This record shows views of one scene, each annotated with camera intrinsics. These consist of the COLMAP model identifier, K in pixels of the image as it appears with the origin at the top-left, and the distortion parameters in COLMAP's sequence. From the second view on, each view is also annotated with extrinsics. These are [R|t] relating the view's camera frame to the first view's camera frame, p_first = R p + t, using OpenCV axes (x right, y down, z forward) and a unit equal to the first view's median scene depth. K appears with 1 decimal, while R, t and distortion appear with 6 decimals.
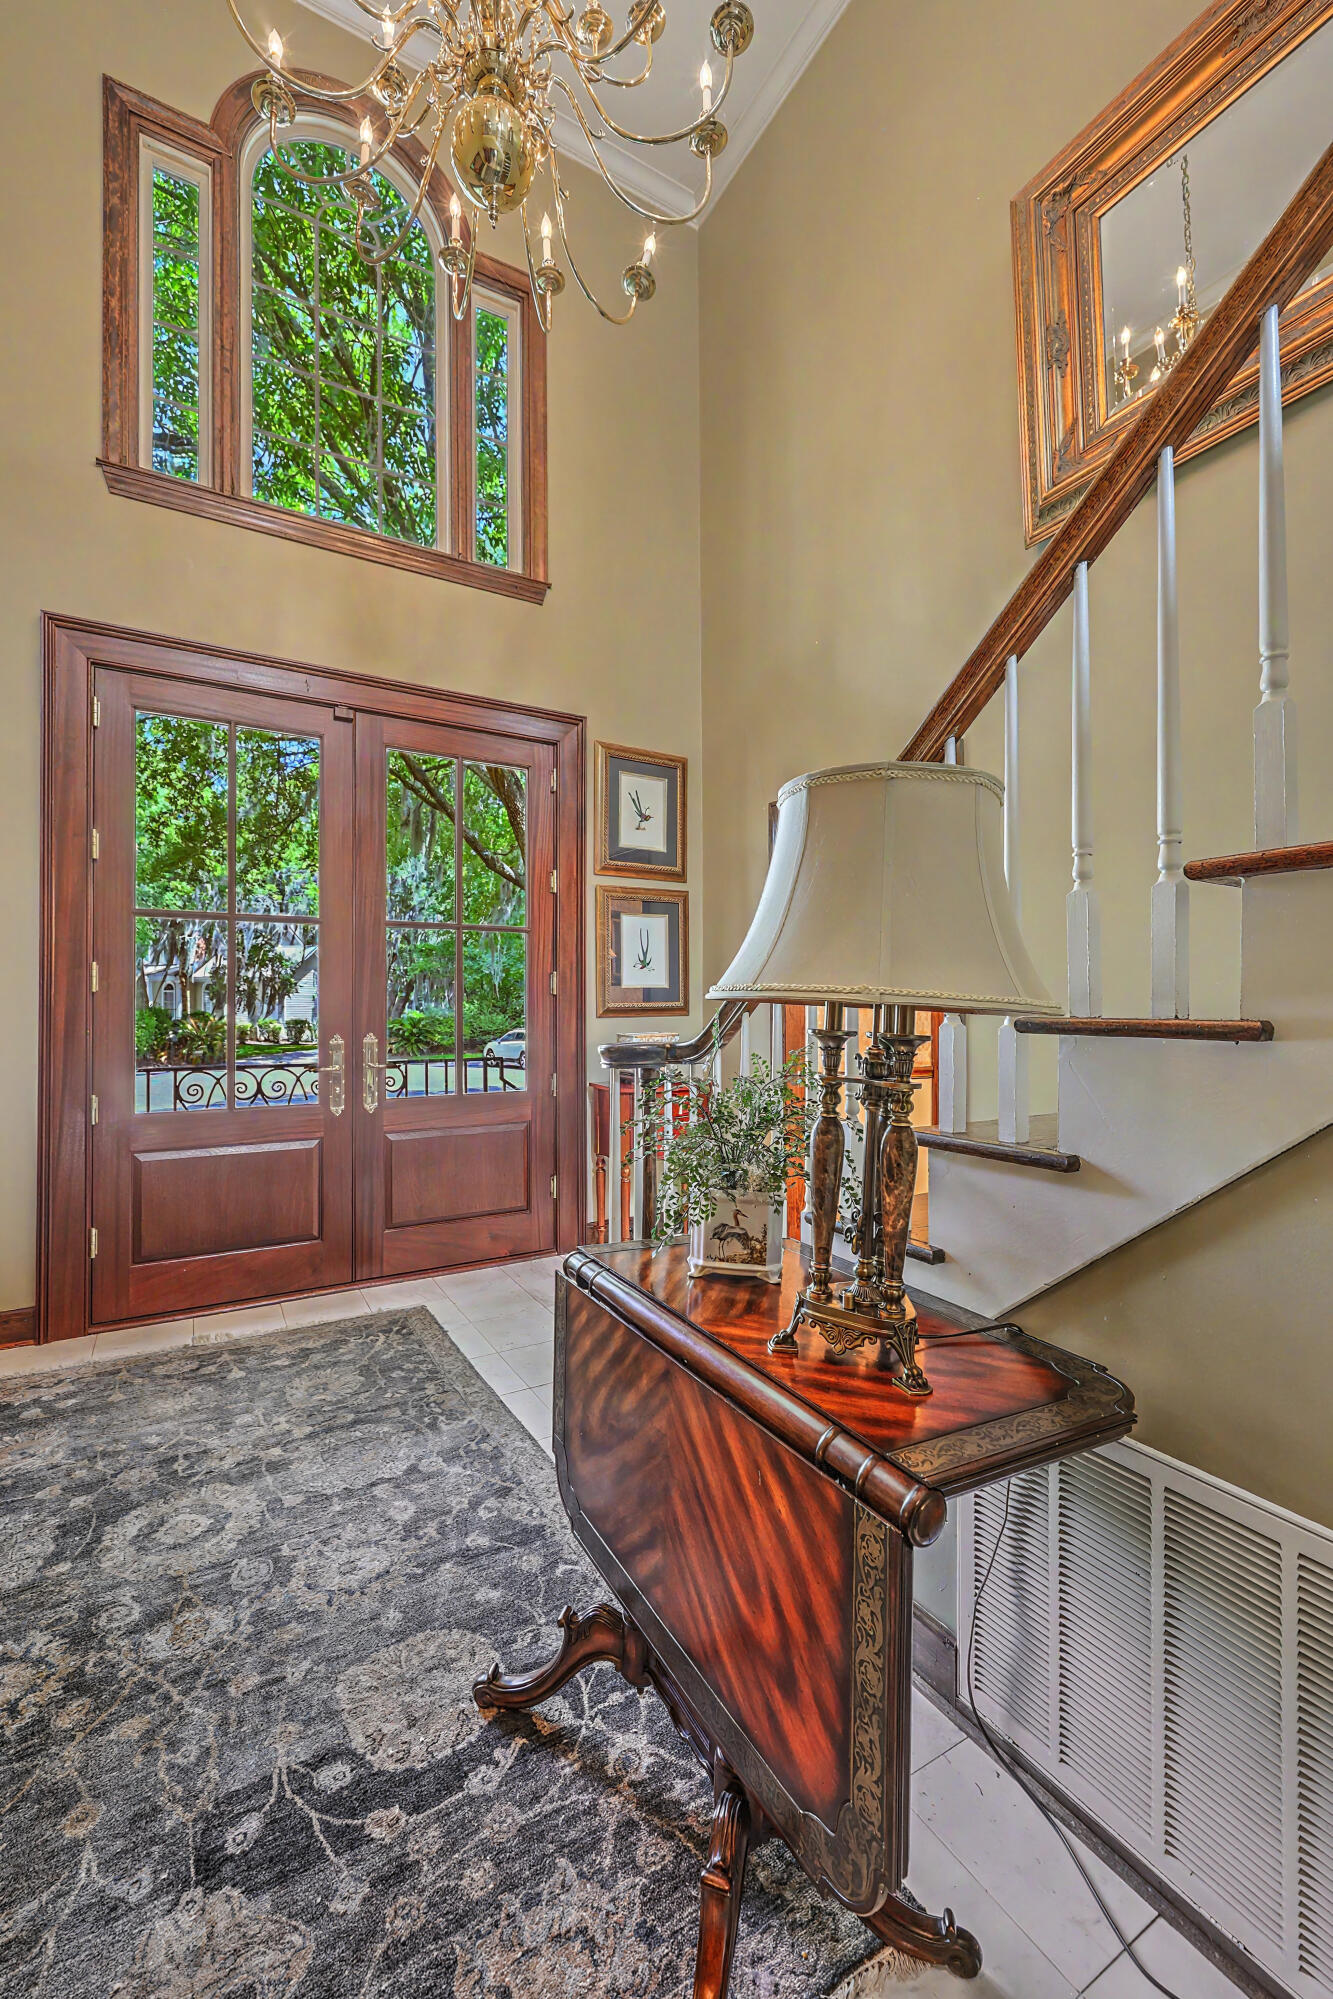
lens RADIAL K [[806.6, 0, 658.2], [0, 806.6, 1013.1], [0, 0, 1]] dist [-0.000608, -0.000190]
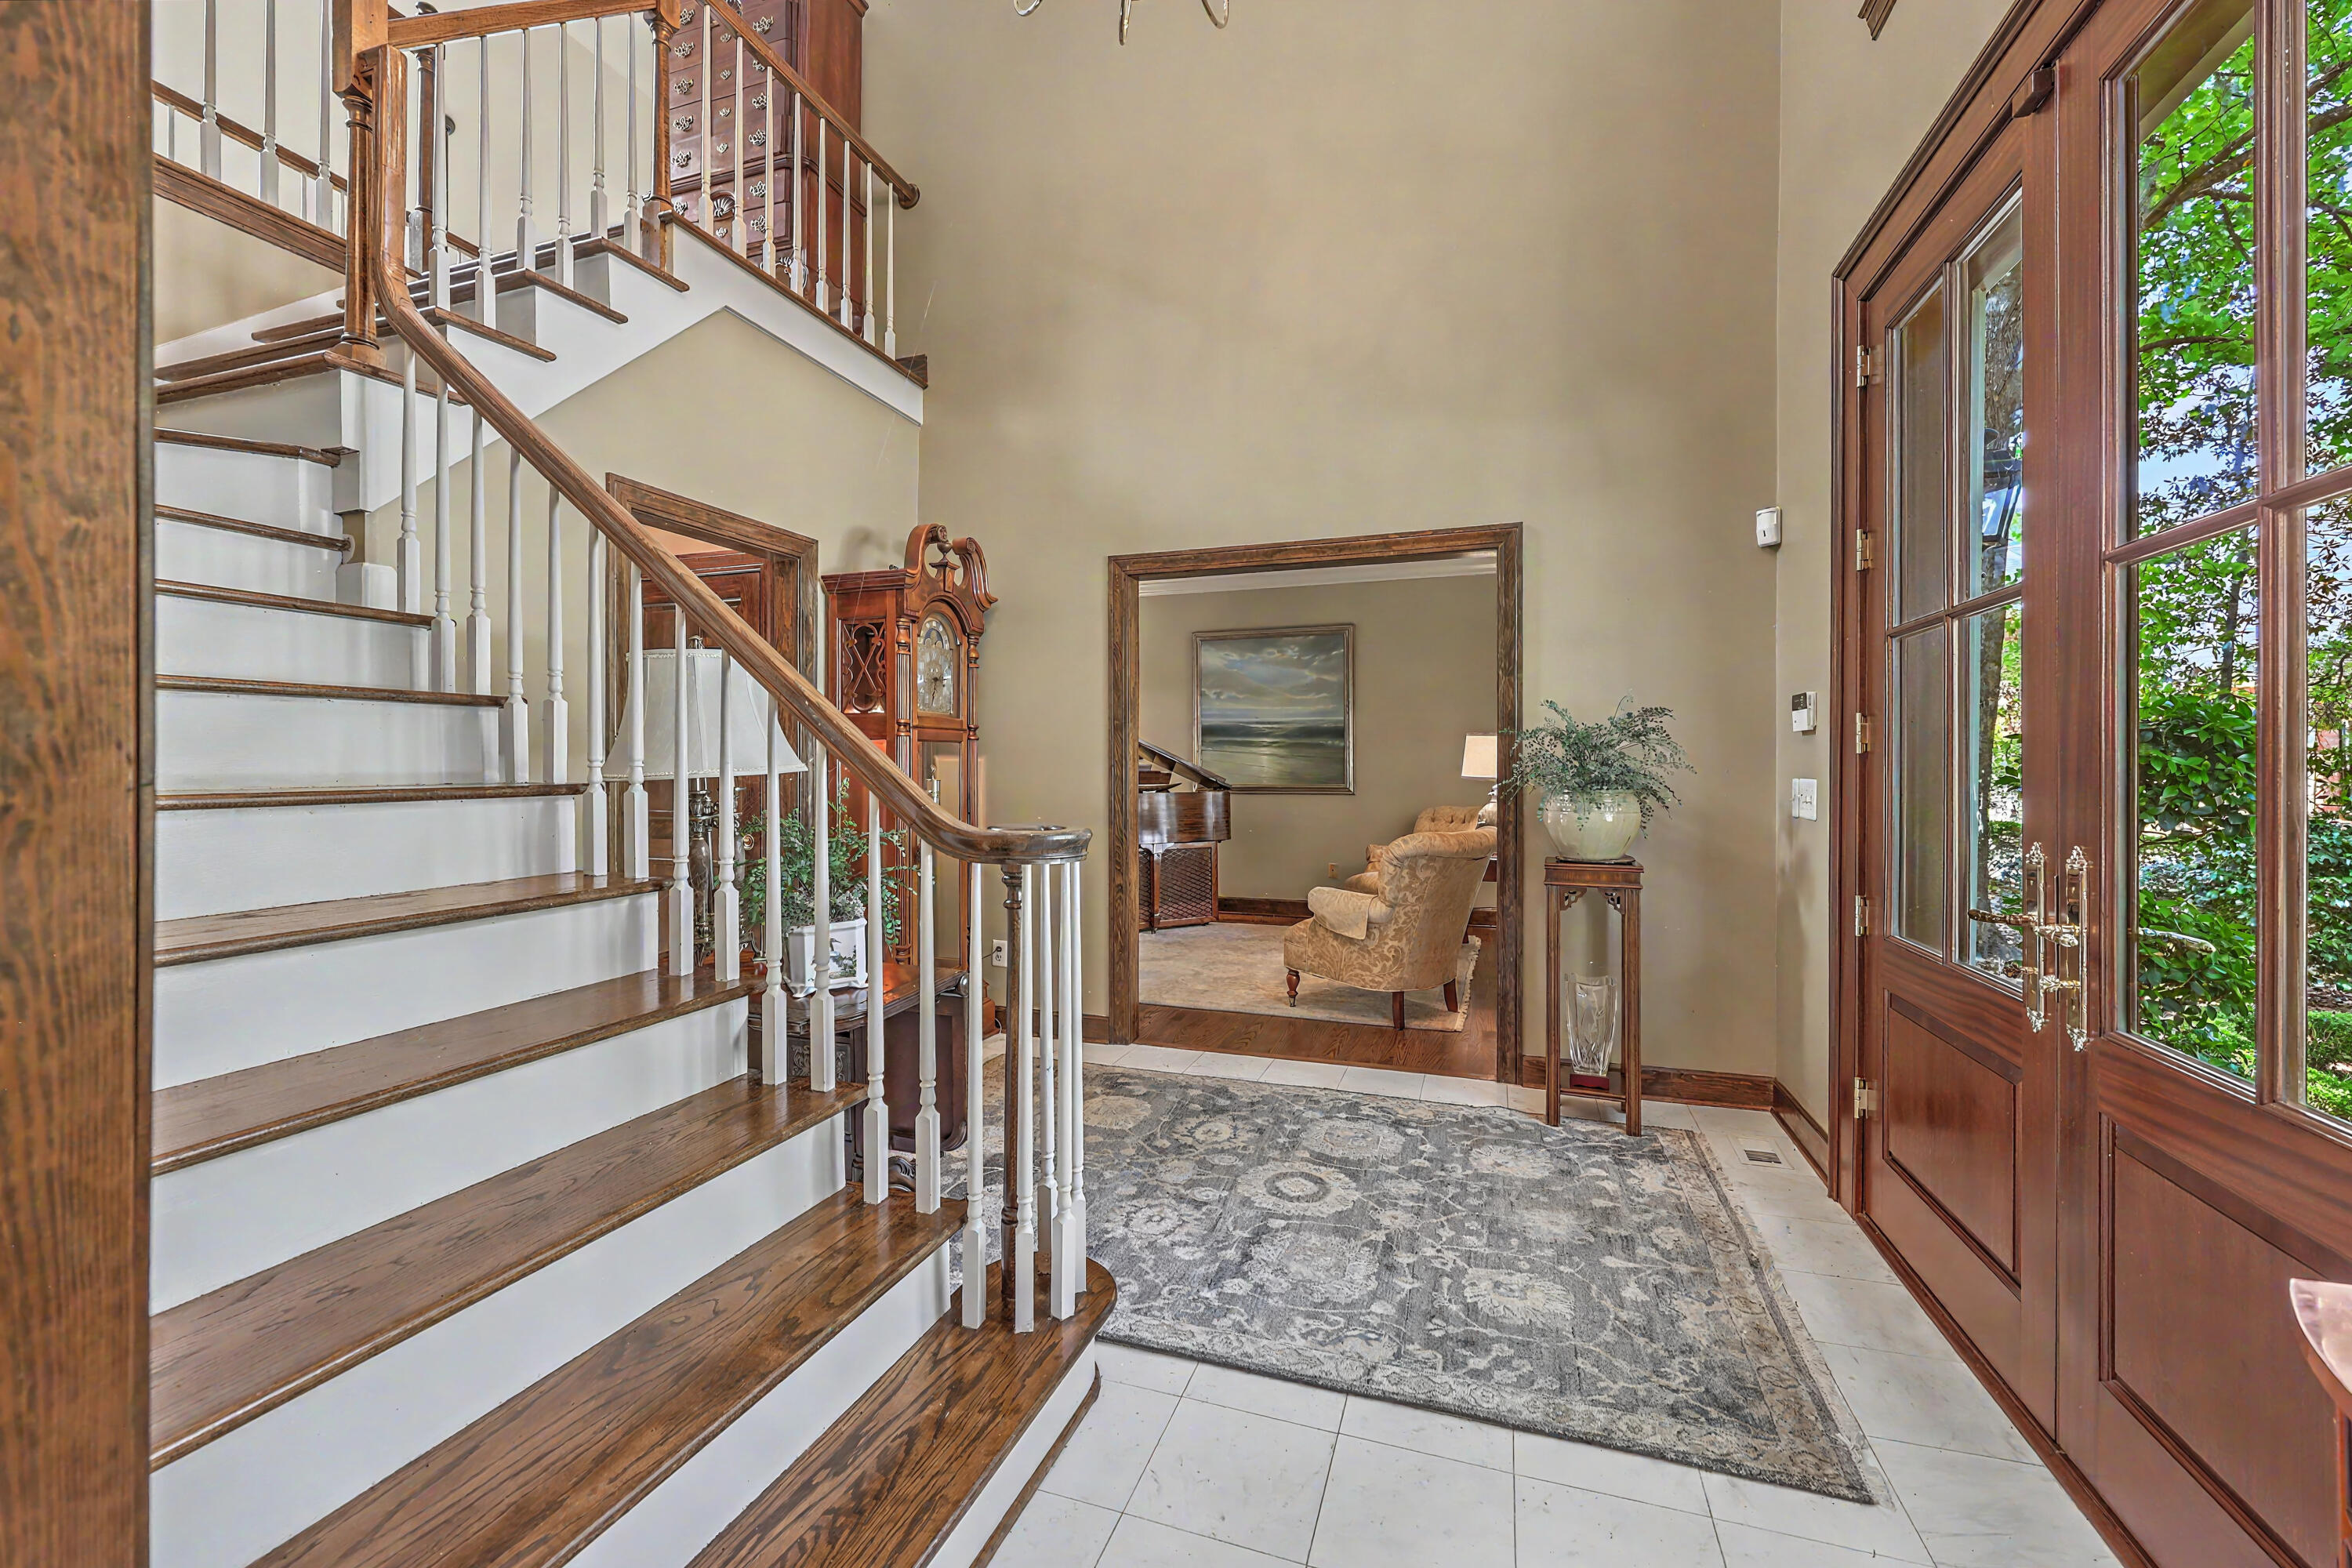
lens RADIAL K [[949.0, 0, 1170.6], [0, 949.0, 773.5], [0, 0, 1]] dist [-0.000608, -0.000190]
pose [[-0.761507, 0.008673, -0.648099, 0.257458], [-0.001613, 0.999882, 0.015275, -0.015174], [0.648155, 0.012678, -0.761403, 0.989664]]
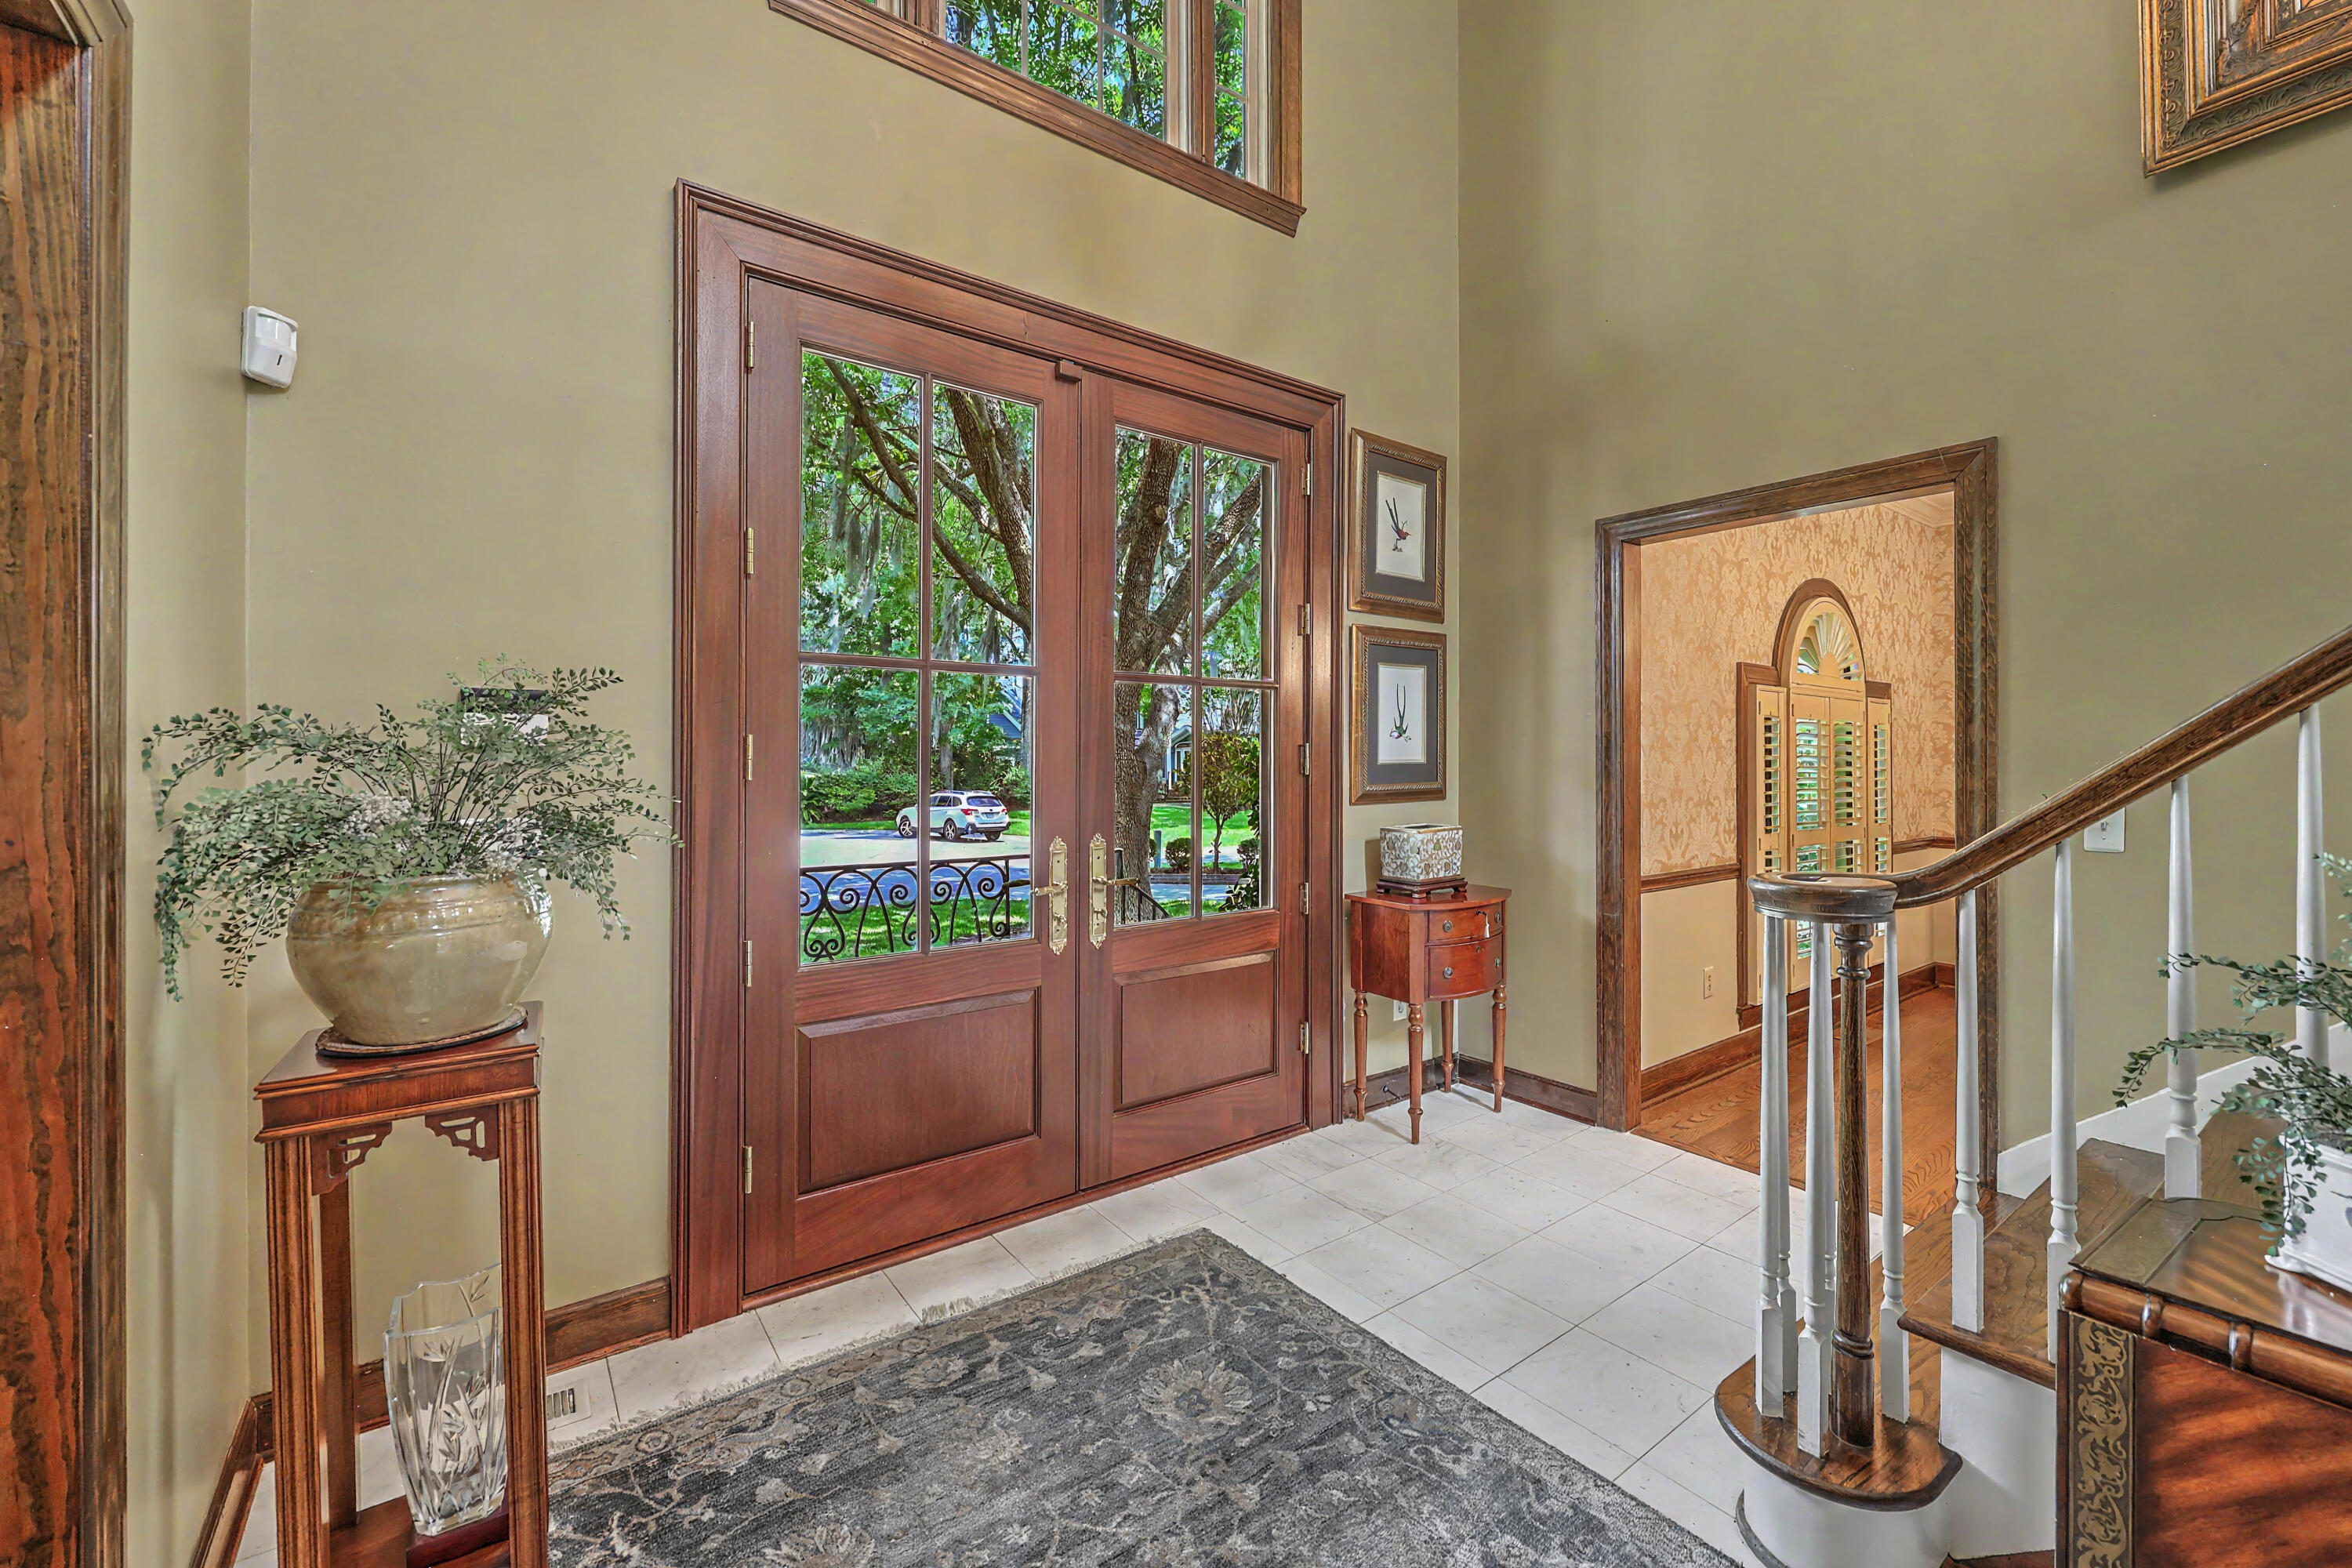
lens RADIAL K [[949.0, 0, 1170.6], [0, 949.0, 773.5], [0, 0, 1]] dist [-0.000608, -0.000190]
pose [[0.994450, 0.000333, 0.105208, -0.352943], [-0.000876, 0.999987, 0.005116, -0.029225], [-0.105205, -0.005180, 0.994437, 0.167114]]
